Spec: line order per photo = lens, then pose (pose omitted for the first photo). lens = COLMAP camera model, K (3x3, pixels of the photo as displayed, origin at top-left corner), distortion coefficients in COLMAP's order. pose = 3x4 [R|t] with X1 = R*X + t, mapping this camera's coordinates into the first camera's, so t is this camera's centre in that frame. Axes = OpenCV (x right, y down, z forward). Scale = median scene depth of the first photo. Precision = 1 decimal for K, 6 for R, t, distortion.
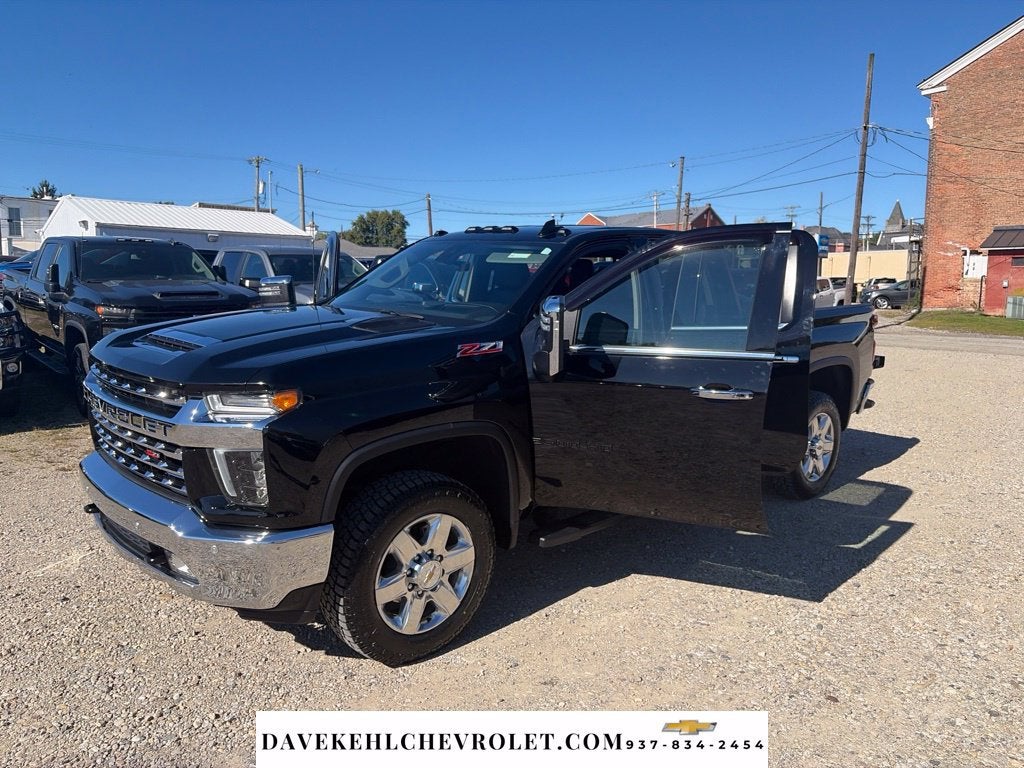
lens RADIAL K [[777.7, 0, 514.7], [0, 777.7, 387.5], [0, 0, 1]] dist [0.037454, -0.047230]
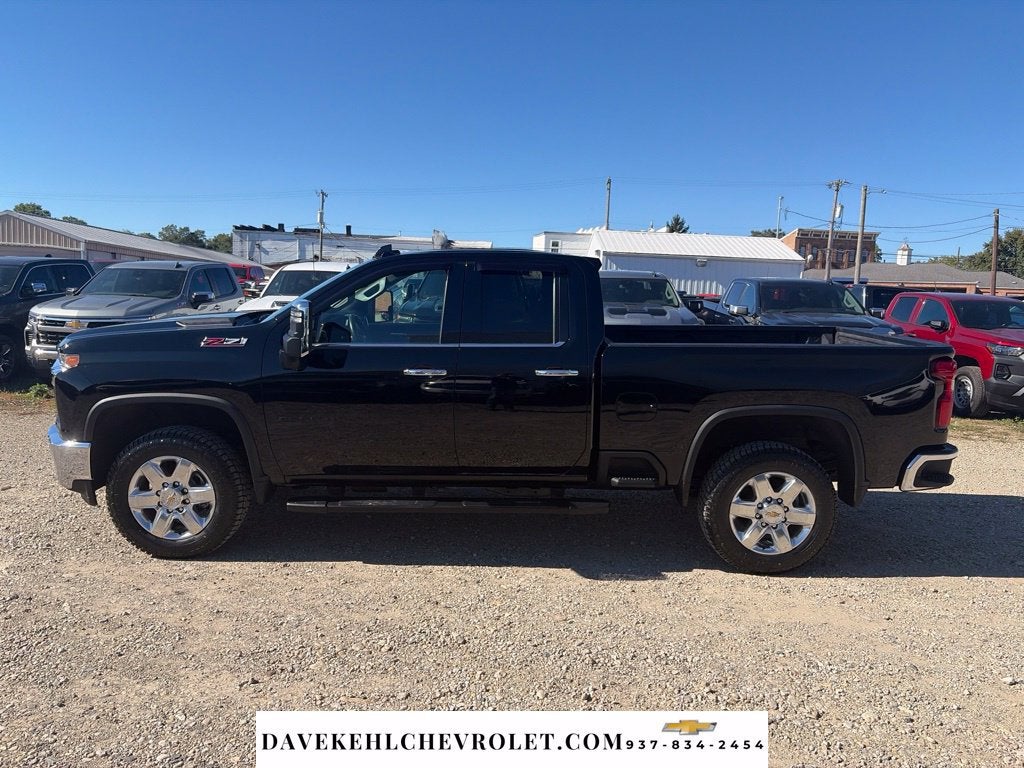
lens RADIAL K [[777.7, 0, 507.6], [0, 777.7, 384.3], [0, 0, 1]] dist [0.037454, -0.047230]
pose [[0.727803, 0.100936, -0.678317, 0.055839], [-0.124577, 0.992112, 0.013964, -0.002631], [0.674376, 0.074339, 0.734636, 0.015912]]
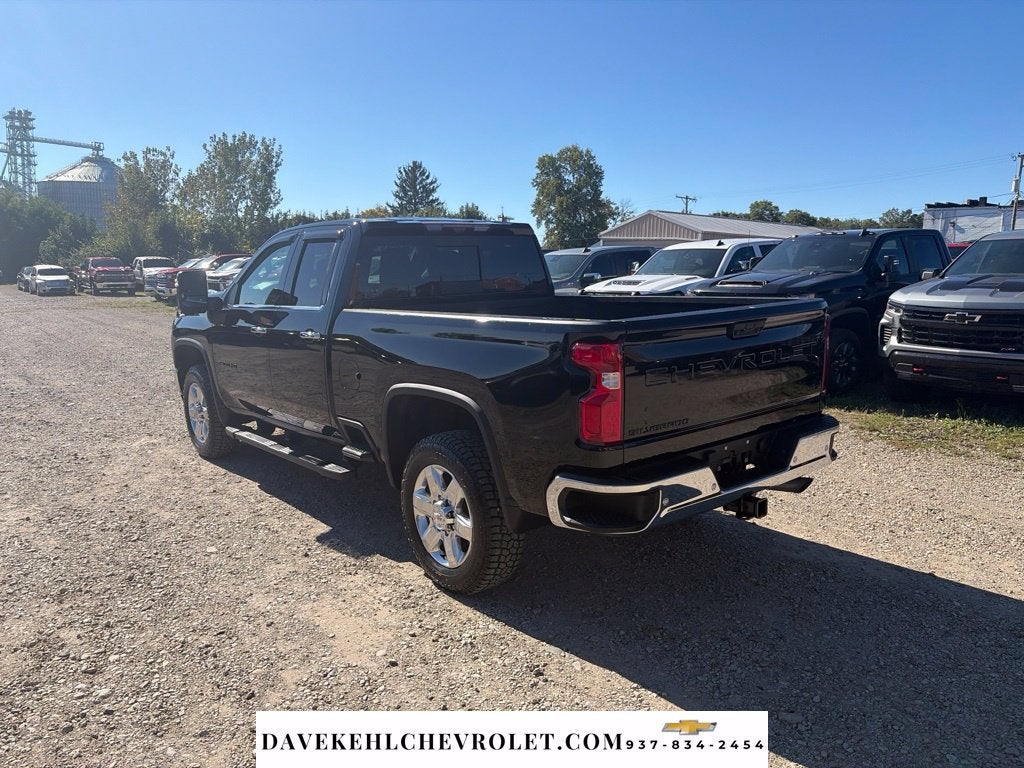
lens RADIAL K [[777.7, 0, 507.2], [0, 777.7, 380.3], [0, 0, 1]] dist [0.037454, -0.047230]
pose [[-0.071311, 0.141185, -0.987411, 0.083592], [-0.140240, 0.978679, 0.150065, -0.012924], [0.987546, 0.149176, -0.049991, 0.092908]]
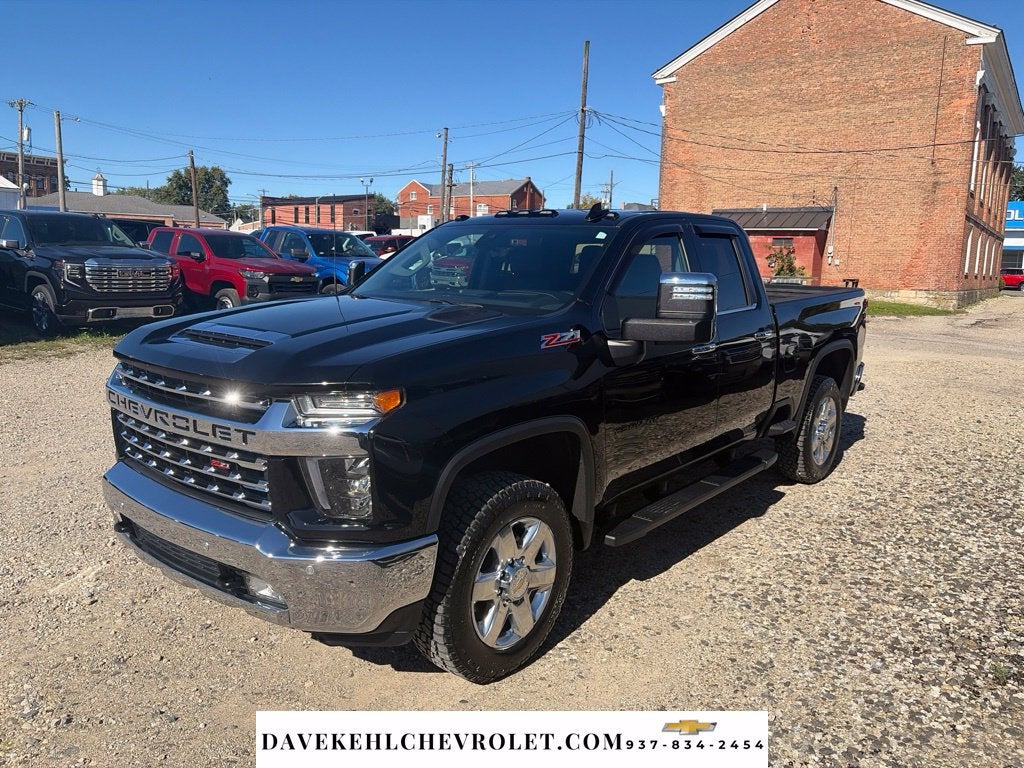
lens RADIAL K [[777.7, 0, 505.9], [0, 777.7, 389.2], [0, 0, 1]] dist [0.037454, -0.047230]
pose [[0.982099, -0.002407, 0.188348, 0.048229], [-0.005346, 0.999159, 0.040644, 0.001083], [-0.188288, -0.040923, 0.981261, -0.011288]]
